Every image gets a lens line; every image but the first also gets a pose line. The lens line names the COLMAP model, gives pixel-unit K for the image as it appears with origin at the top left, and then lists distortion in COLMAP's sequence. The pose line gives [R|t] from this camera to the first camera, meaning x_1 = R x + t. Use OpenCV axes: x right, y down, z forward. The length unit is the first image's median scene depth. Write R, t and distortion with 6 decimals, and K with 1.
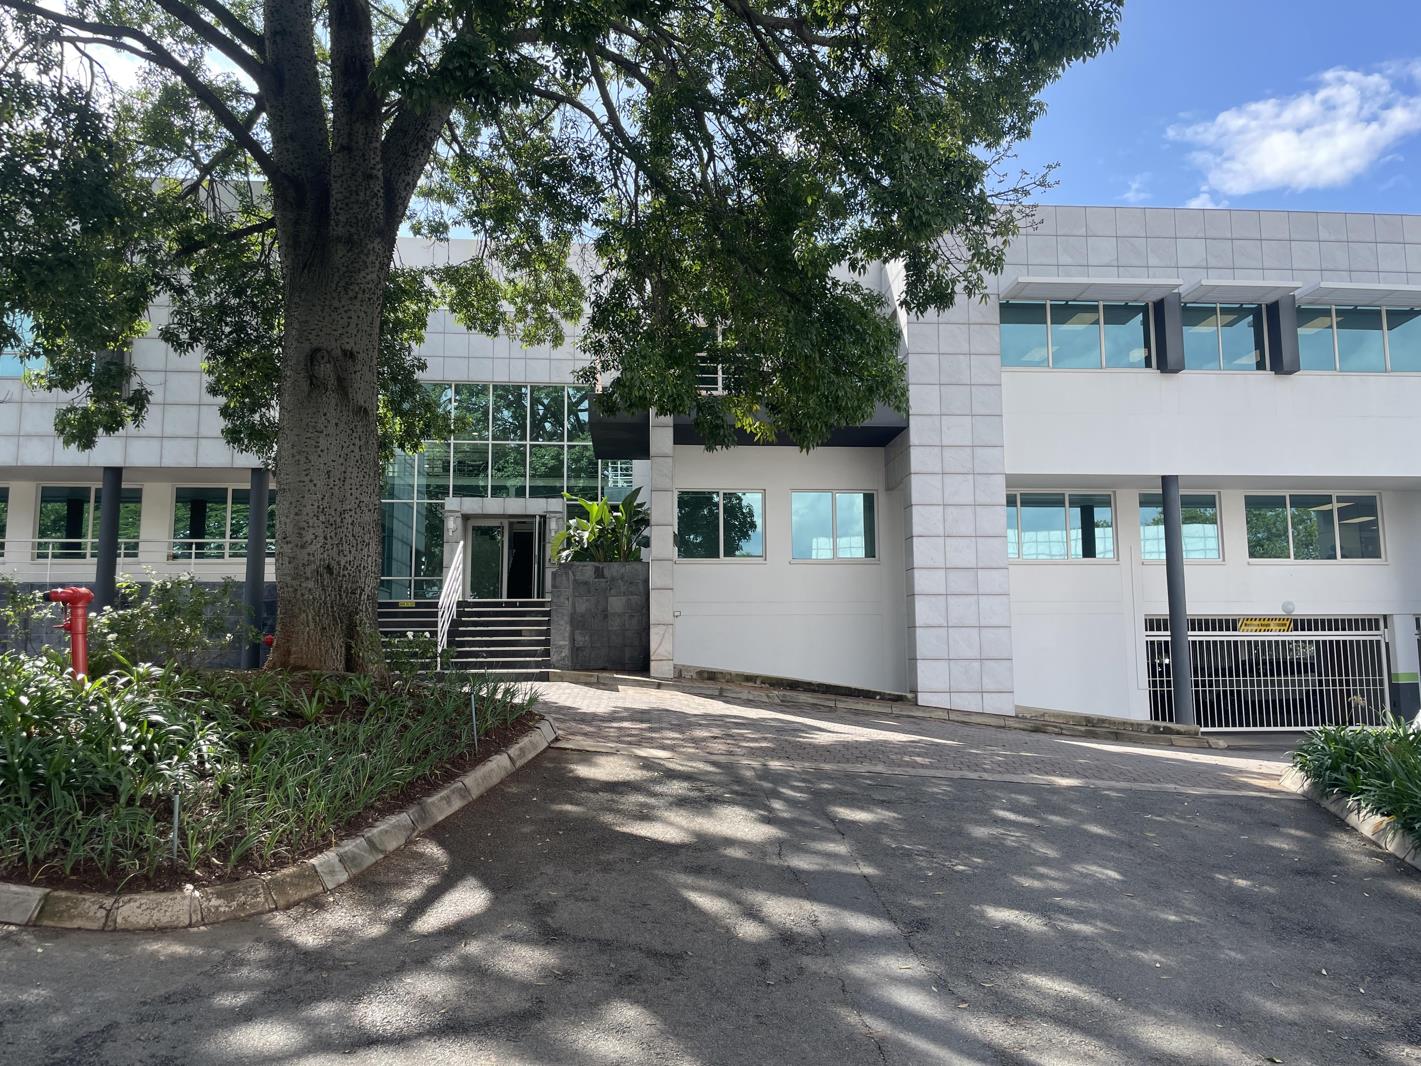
lens RADIAL K [[1076.3, 0, 745.5], [0, 1076.3, 533.6], [0, 0, 1]] dist [0.060920, -0.079131]
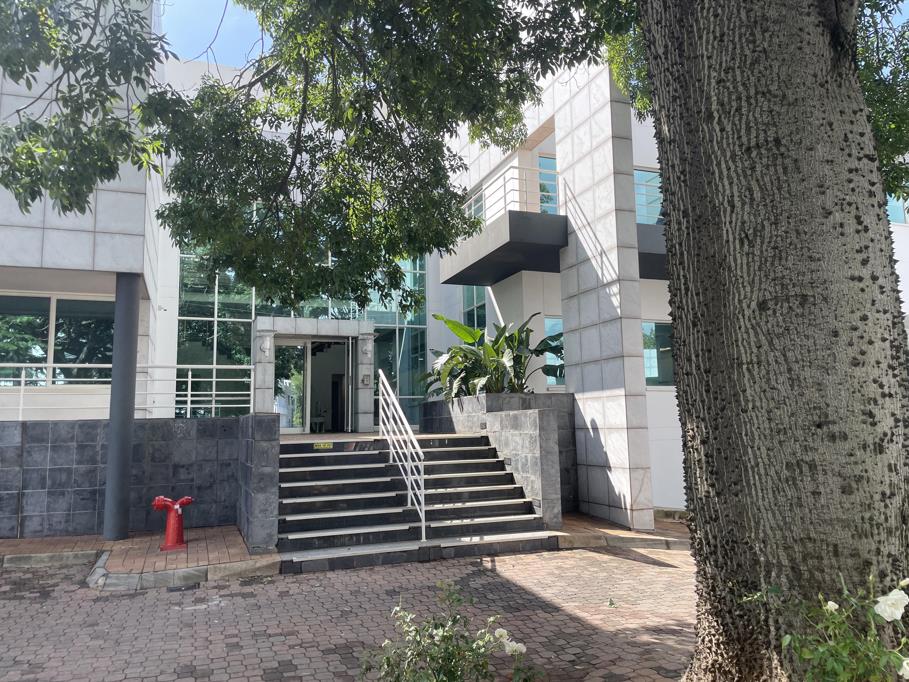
lens RADIAL K [[688.5, 0, 472.4], [0, 688.5, 336.3], [0, 0, 1]] dist [0.060920, -0.079131]
pose [[0.959792, 0.021407, 0.279895, -0.341503], [-0.017665, 0.999718, -0.015887, -0.011723], [-0.280156, 0.010304, 0.959899, 0.446406]]
